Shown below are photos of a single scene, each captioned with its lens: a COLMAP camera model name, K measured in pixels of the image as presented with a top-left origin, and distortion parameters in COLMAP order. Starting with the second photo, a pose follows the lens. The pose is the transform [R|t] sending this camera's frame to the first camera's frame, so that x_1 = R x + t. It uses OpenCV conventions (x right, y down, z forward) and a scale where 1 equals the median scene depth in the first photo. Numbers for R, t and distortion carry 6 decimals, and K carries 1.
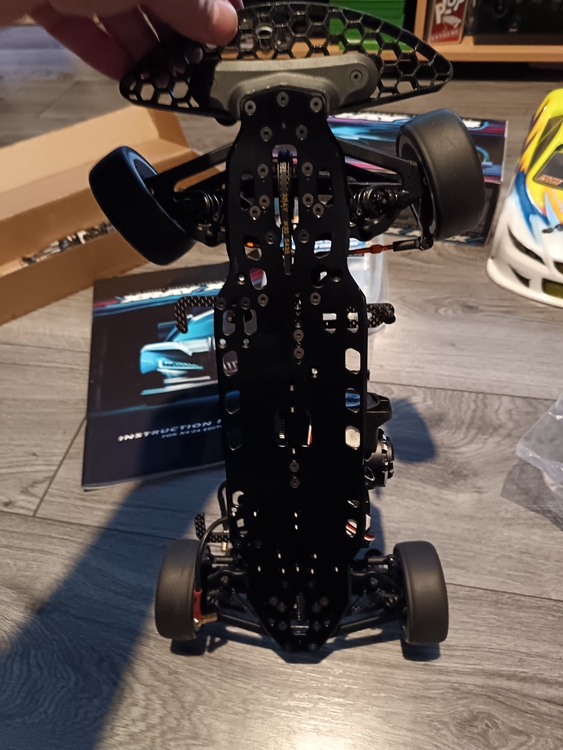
lens RADIAL K [[534.5, 0, 274.6], [0, 534.5, 377.5], [0, 0, 1]] dist [0.021141, -0.034453]
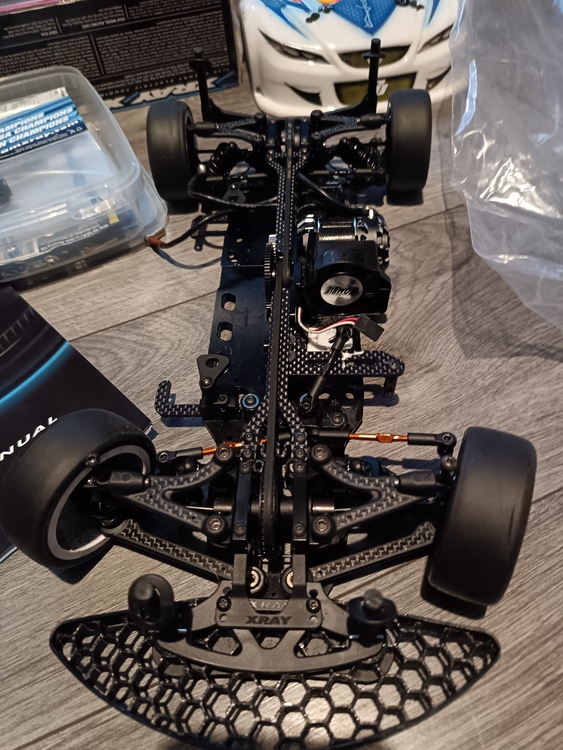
lens RADIAL K [[534.5, 0, 279.2], [0, 534.5, 378.4], [0, 0, 1]] dist [0.021141, -0.034453]
pose [[0.824651, -0.436219, 0.360088, 0.004093], [0.425998, 0.897767, 0.111982, 0.067145], [-0.372123, 0.061050, 0.926173, 0.426766]]
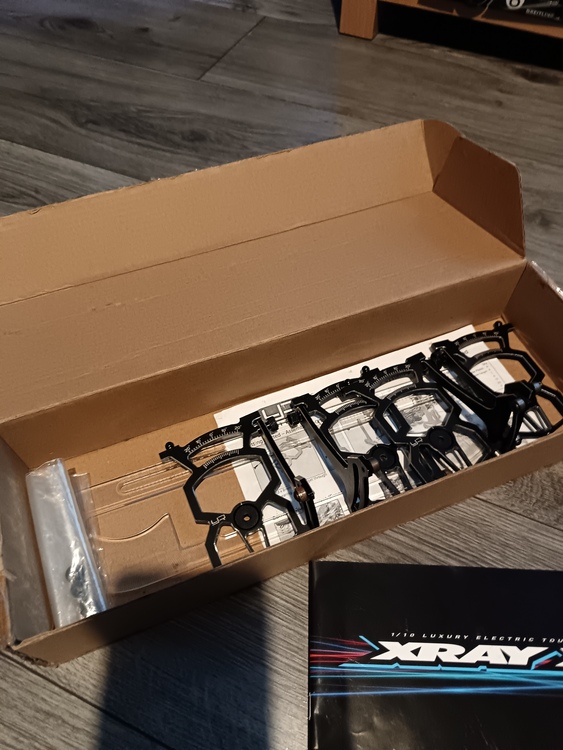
lens RADIAL K [[534.5, 0, 261.7], [0, 534.5, 370.9], [0, 0, 1]] dist [0.021141, -0.034453]
pose [[0.968608, 0.231601, -0.090329, -0.468514], [-0.218540, 0.966496, 0.134632, -0.494293], [0.118483, -0.110665, 0.986770, 0.683446]]
